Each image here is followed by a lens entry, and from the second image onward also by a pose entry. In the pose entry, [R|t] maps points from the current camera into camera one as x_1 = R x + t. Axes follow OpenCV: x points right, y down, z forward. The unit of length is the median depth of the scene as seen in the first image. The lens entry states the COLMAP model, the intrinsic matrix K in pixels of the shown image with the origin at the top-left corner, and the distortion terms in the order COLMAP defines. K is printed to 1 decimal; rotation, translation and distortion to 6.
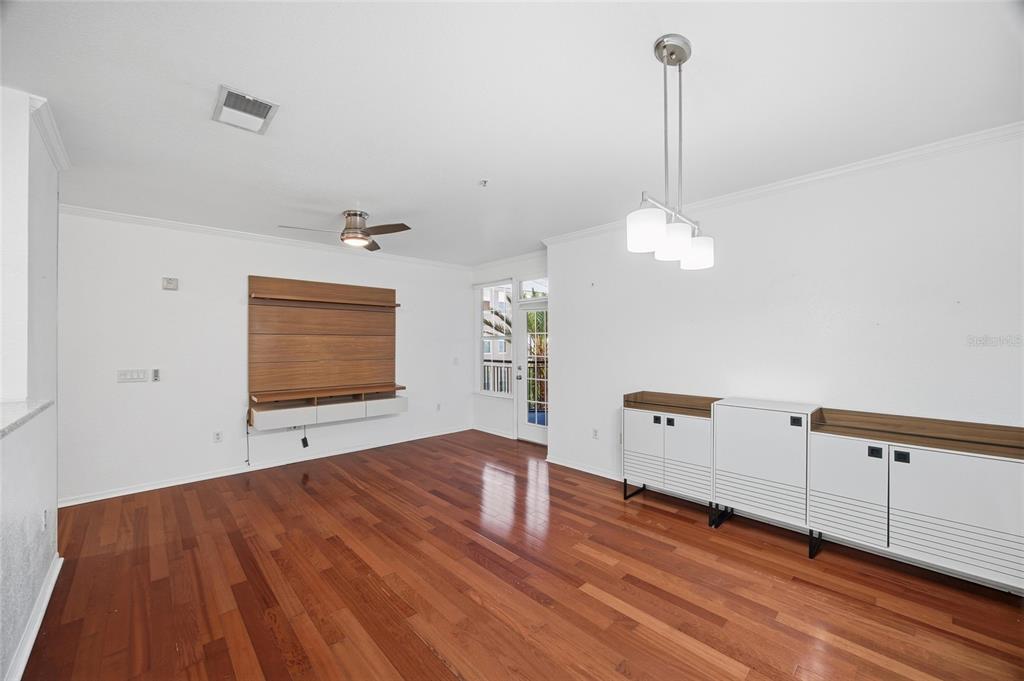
lens RADIAL K [[395.0, 0, 508.3], [0, 395.0, 339.1], [0, 0, 1]] dist [-0.037933, 0.011561]
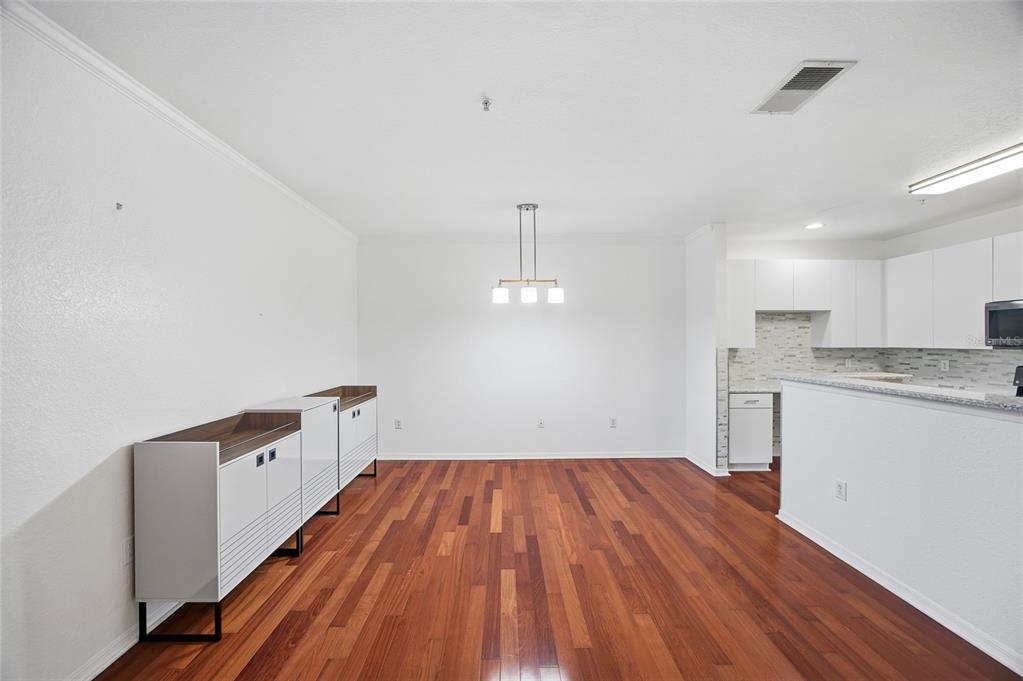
lens RADIAL K [[394.6, 0, 507.8], [0, 394.6, 339.1], [0, 0, 1]] dist [-0.037933, 0.011561]
pose [[-0.731709, -0.000823, 0.681616, -0.525590], [-0.002871, 0.999994, -0.001875, -0.000324], [-0.681611, -0.003329, -0.731707, 1.415498]]
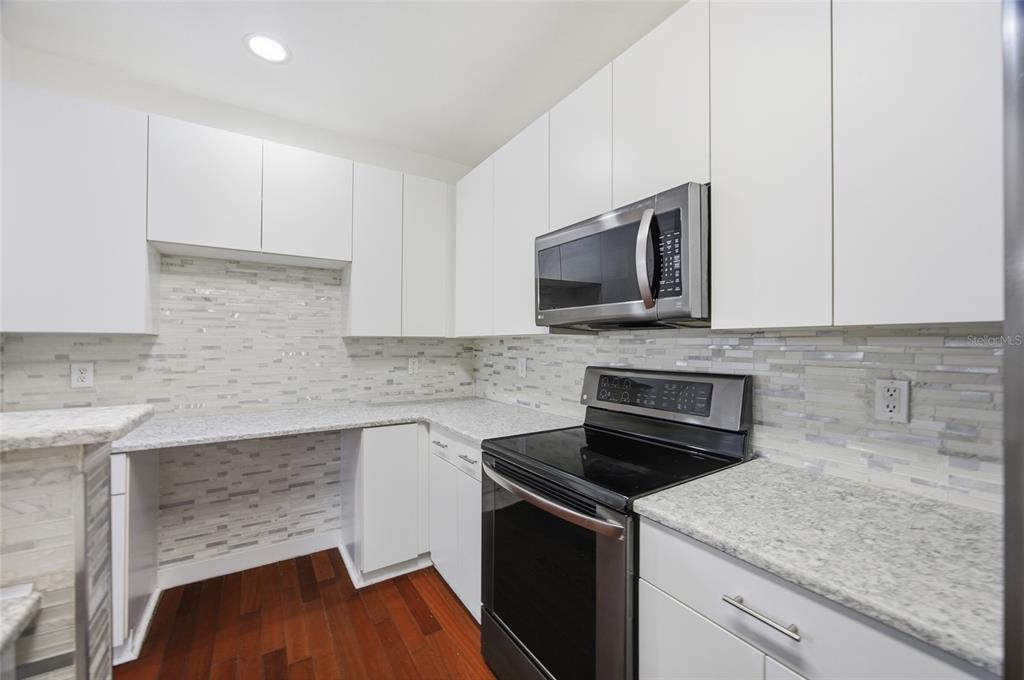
lens RADIAL K [[395.0, 0, 508.3], [0, 395.0, 338.6], [0, 0, 1]] dist [-0.037933, 0.011561]
pose [[-0.981888, -0.004276, 0.189415, -0.855265], [-0.007416, 0.999847, -0.015867, 0.040224], [-0.189318, -0.016984, -0.981769, 0.180525]]
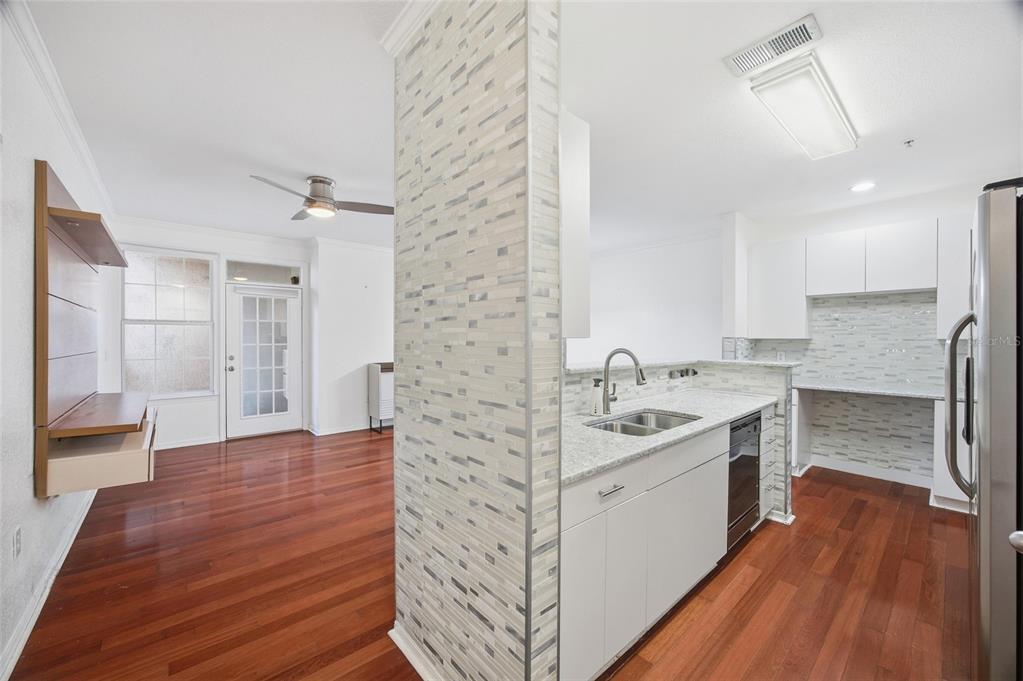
lens RADIAL K [[394.6, 0, 507.8], [0, 394.6, 339.1], [0, 0, 1]] dist [-0.037933, 0.011561]
pose [[0.043662, -0.005849, 0.999029, -1.521691], [-0.011883, 0.999909, 0.006373, 0.032357], [-0.998976, -0.012150, 0.043588, 0.636632]]
